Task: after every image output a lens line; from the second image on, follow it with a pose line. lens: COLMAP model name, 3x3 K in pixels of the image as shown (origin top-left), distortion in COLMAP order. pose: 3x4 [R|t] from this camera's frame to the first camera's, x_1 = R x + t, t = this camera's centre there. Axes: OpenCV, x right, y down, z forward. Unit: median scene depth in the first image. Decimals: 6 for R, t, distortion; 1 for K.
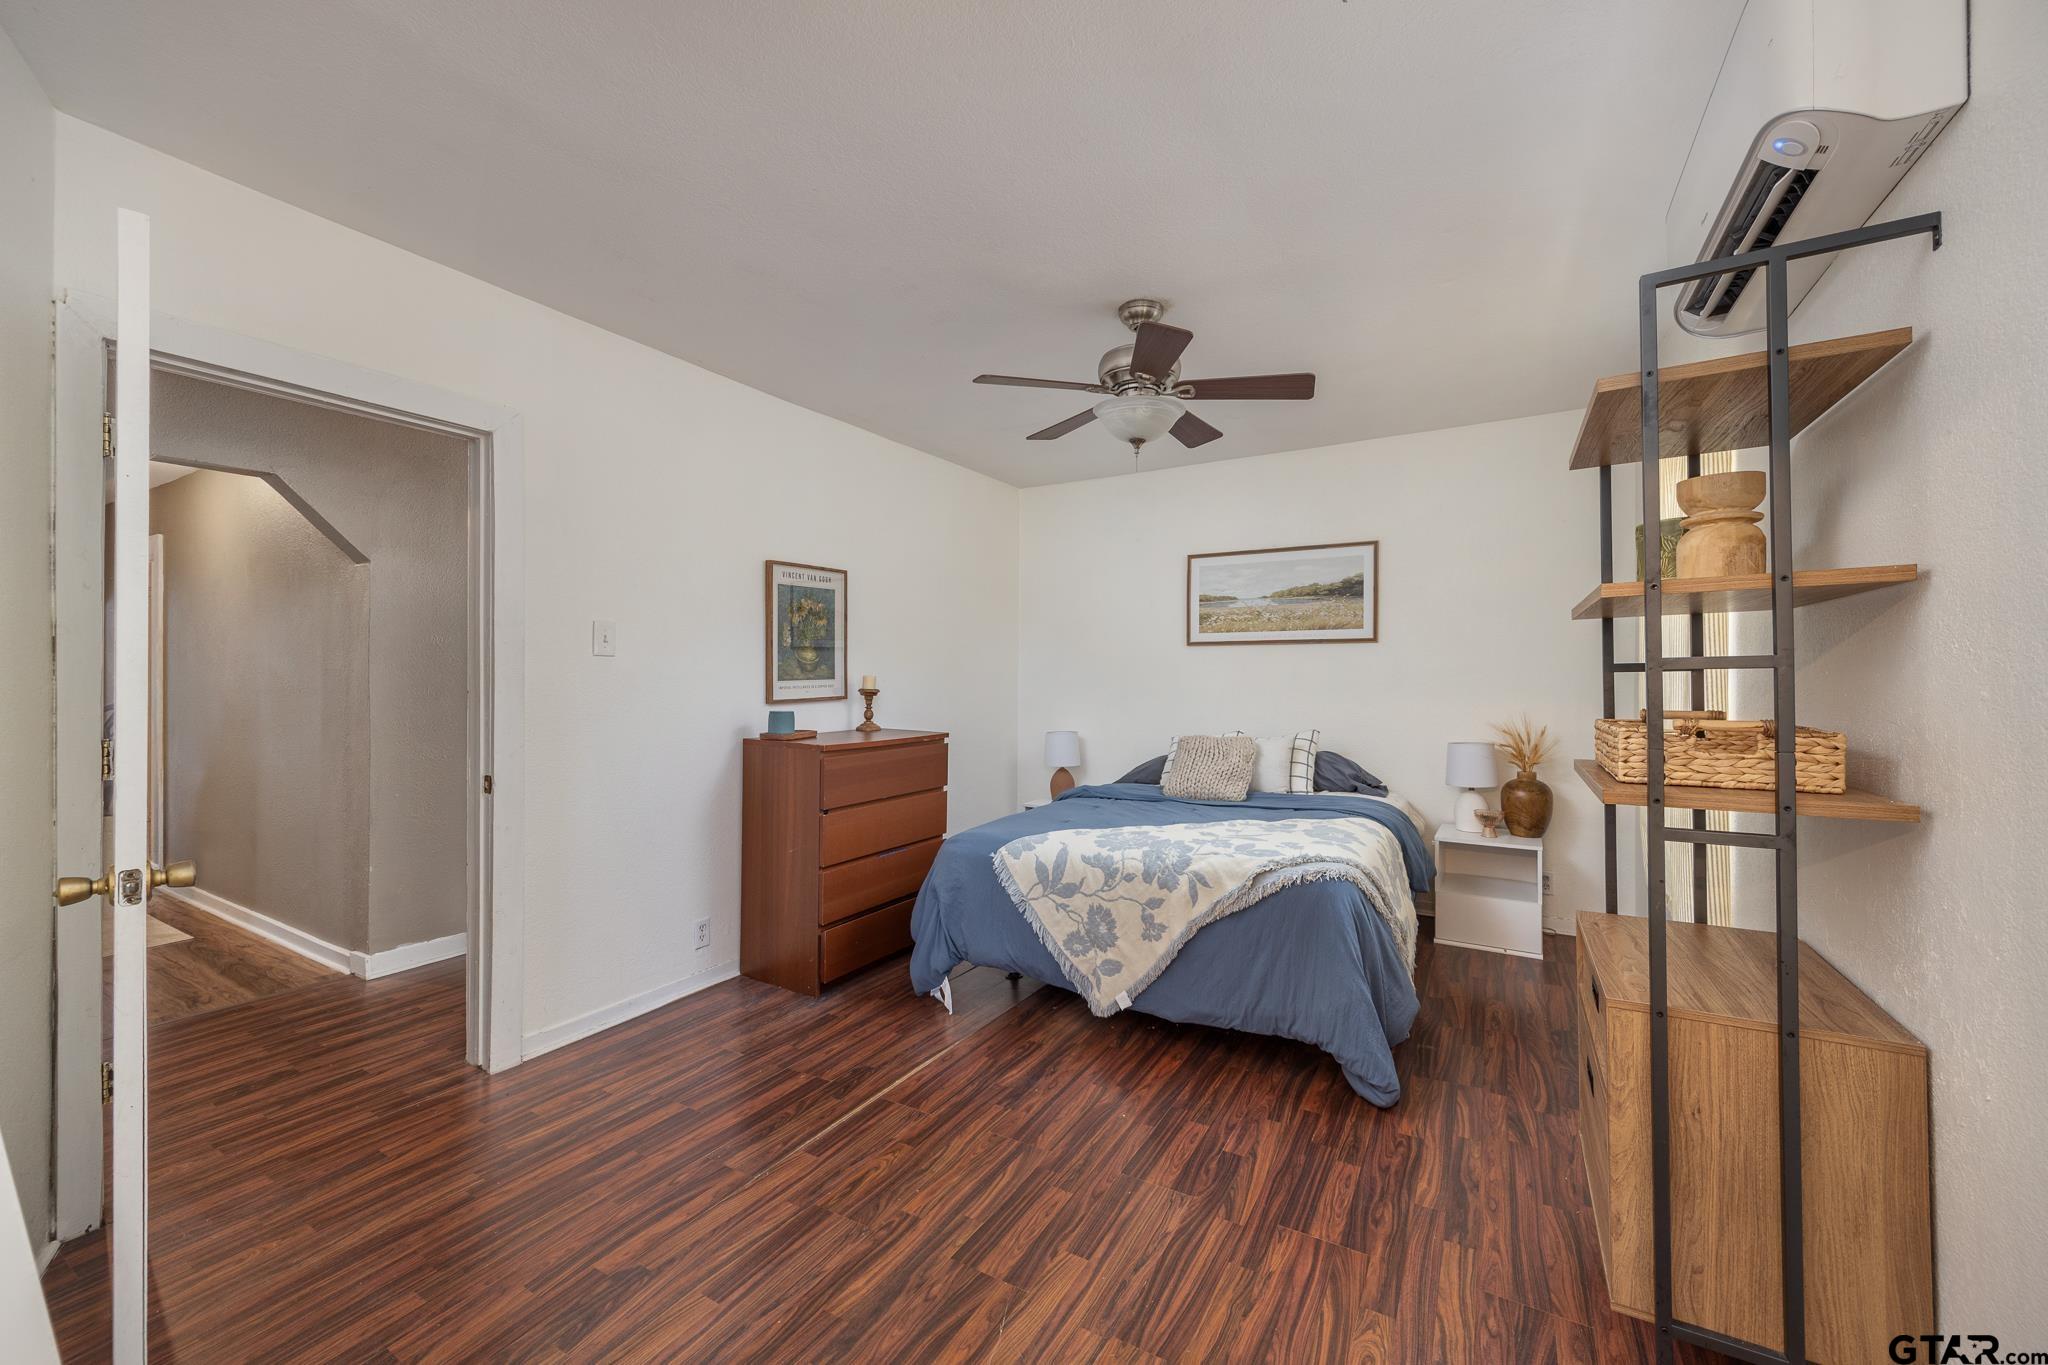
lens RADIAL K [[808.2, 0, 1014.2], [0, 808.2, 671.6], [0, 0, 1]] dist [0.004467, -0.002233]
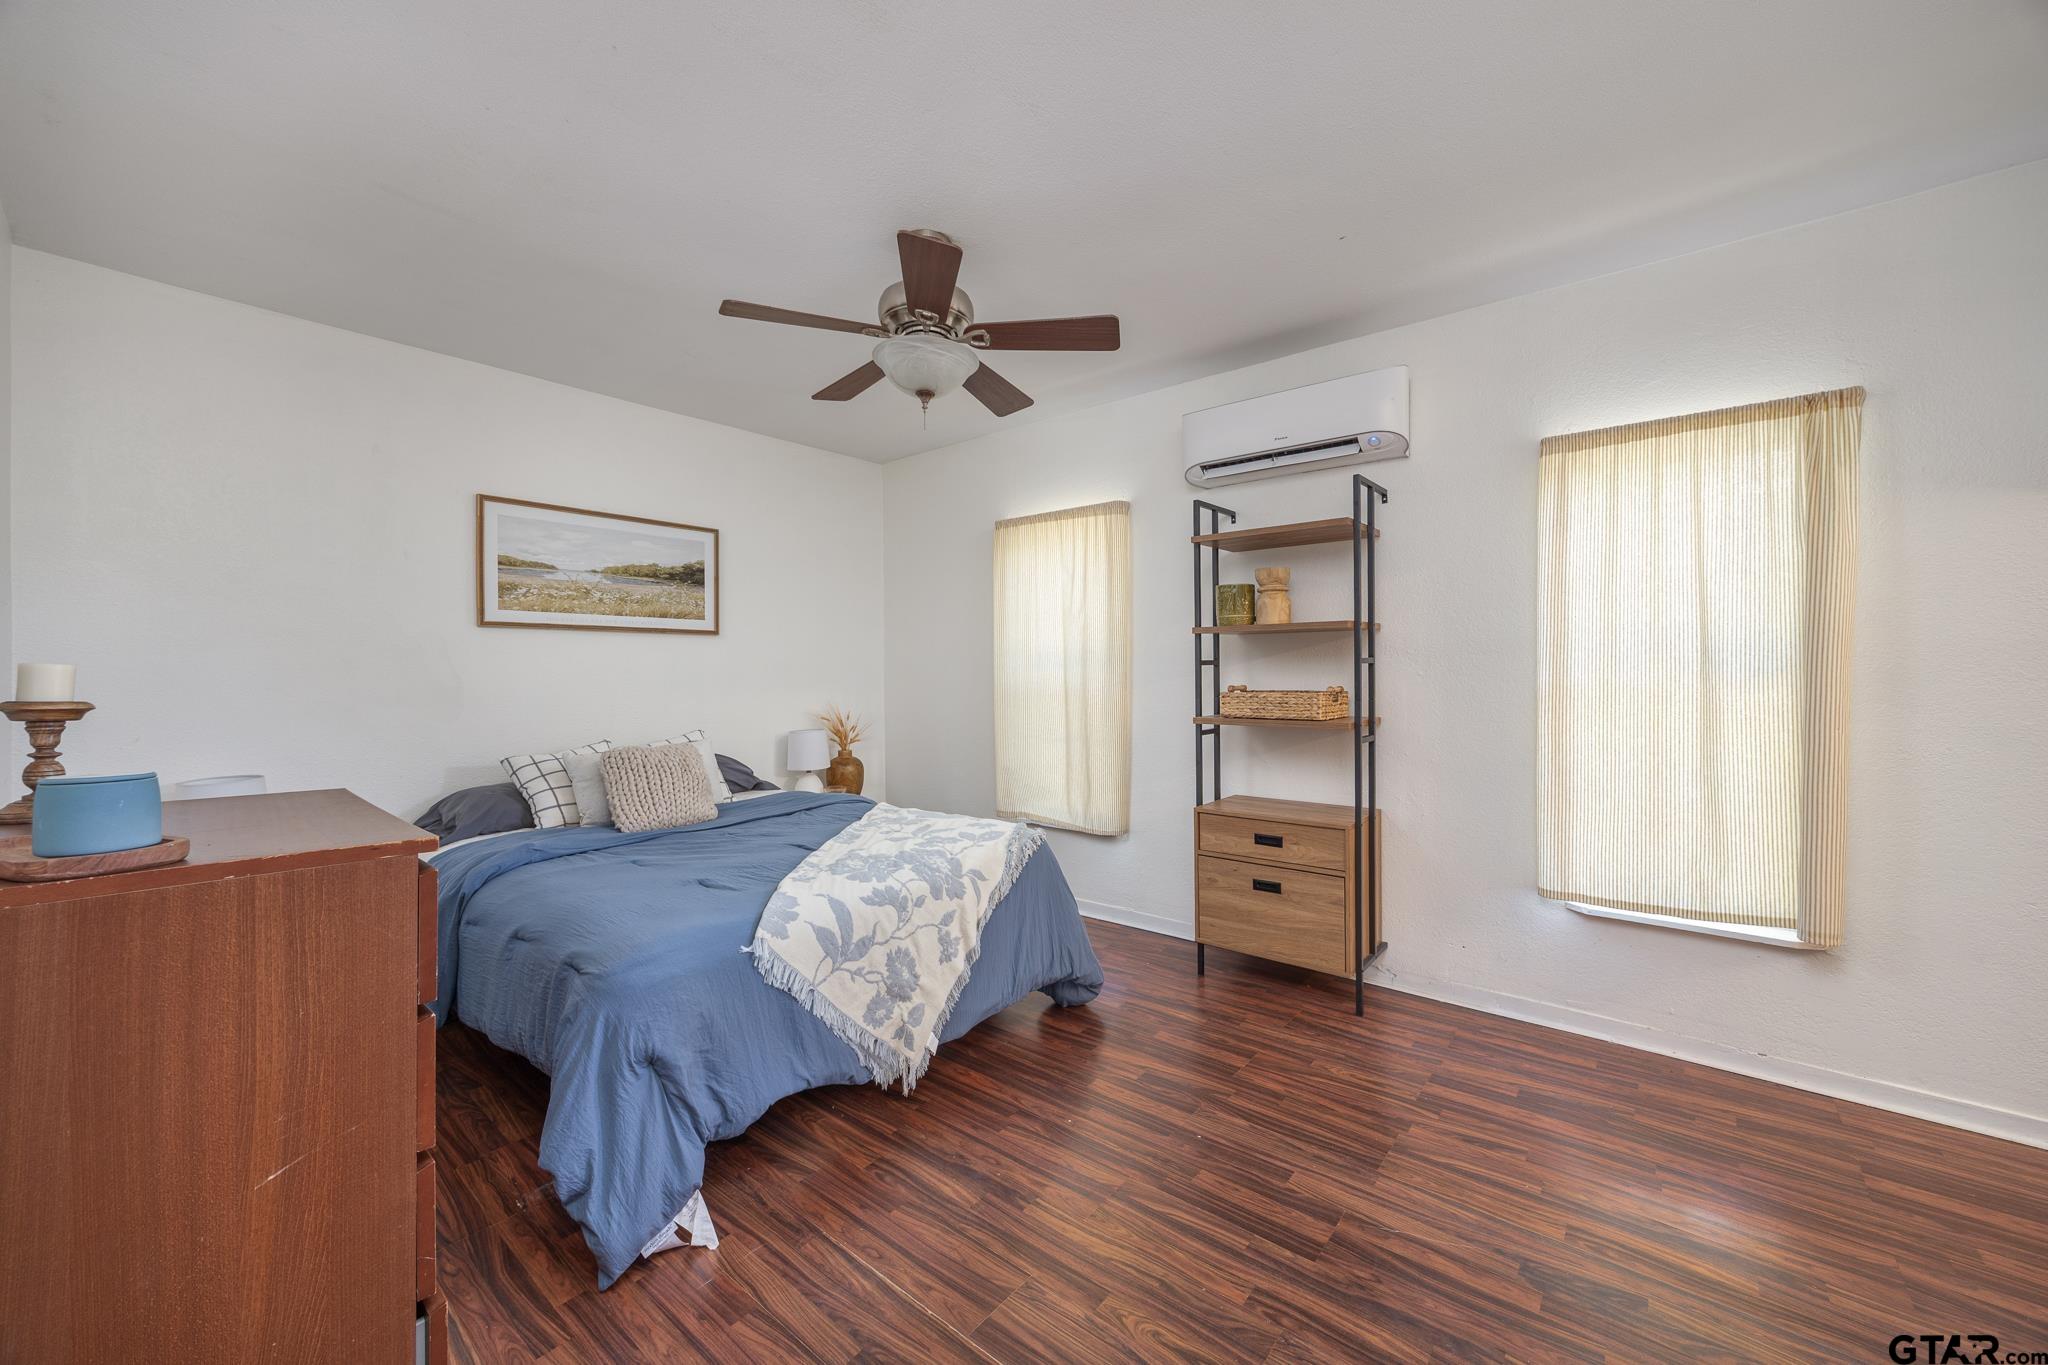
lens RADIAL K [[808.2, 0, 1018.2], [0, 808.2, 674.8], [0, 0, 1]] dist [0.004467, -0.002233]
pose [[0.129678, -0.002380, 0.991553, -0.656922], [-0.001380, 0.999996, 0.002581, 0.010986], [-0.991555, -0.001703, 0.129674, 0.742812]]
